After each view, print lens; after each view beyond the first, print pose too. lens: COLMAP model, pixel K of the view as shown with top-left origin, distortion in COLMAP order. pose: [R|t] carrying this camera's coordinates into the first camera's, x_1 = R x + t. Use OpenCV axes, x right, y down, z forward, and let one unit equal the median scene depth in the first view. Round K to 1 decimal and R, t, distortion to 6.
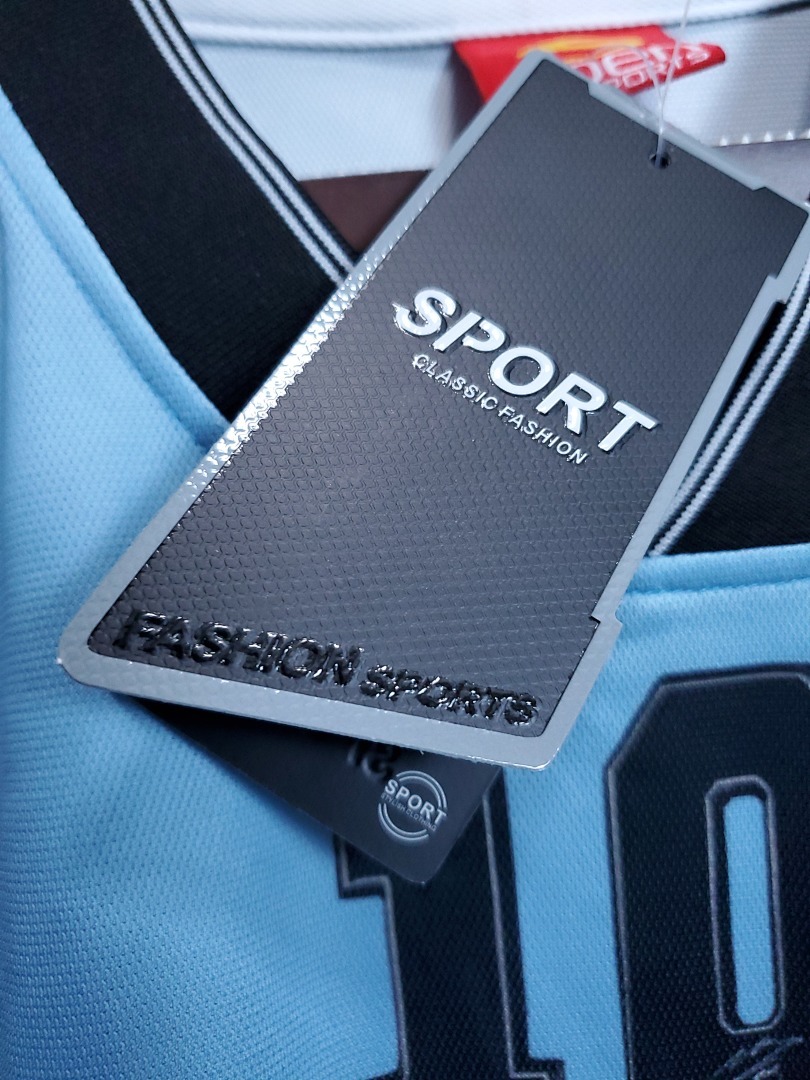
lens RADIAL K [[802.3, 0, 402.0], [0, 802.3, 541.2], [0, 0, 1]] dist [0.005142, -0.028267]
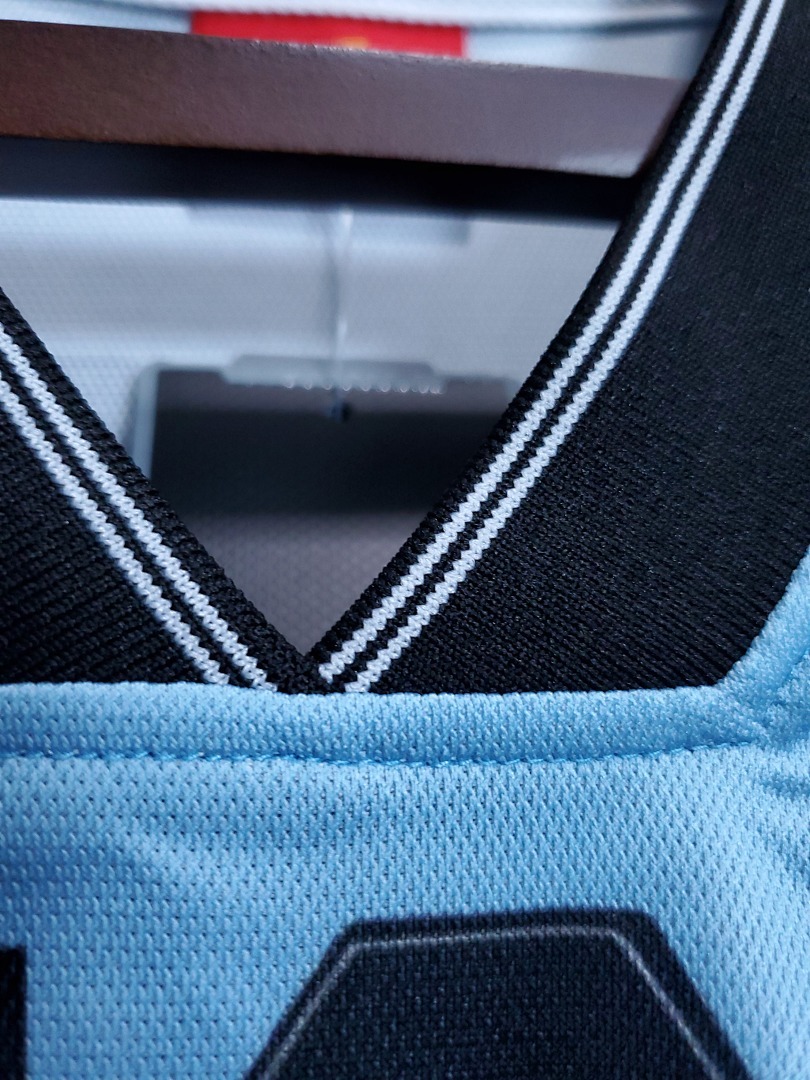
lens RADIAL K [[802.3, 0, 400.4], [0, 802.3, 534.9], [0, 0, 1]] dist [0.005142, -0.028267]
pose [[0.994192, 0.084992, 0.066020, 0.289344], [-0.071733, 0.980638, -0.182219, 0.009094], [-0.080229, 0.176425, 0.981039, 0.425404]]
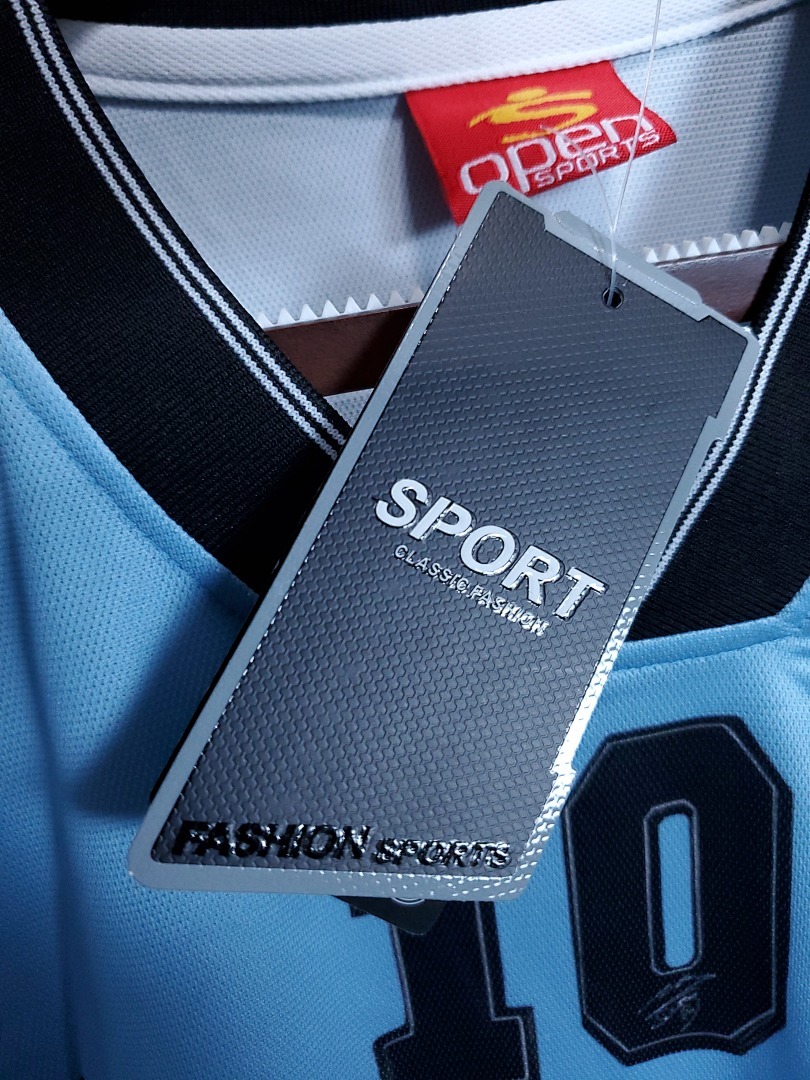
lens RADIAL K [[802.3, 0, 397.9], [0, 802.3, 537.3], [0, 0, 1]] dist [0.005142, -0.028267]
pose [[0.997035, -0.064508, 0.041953, -0.021073], [0.053151, 0.971562, 0.230741, -0.404479], [-0.055645, -0.227827, 0.972110, -0.077456]]
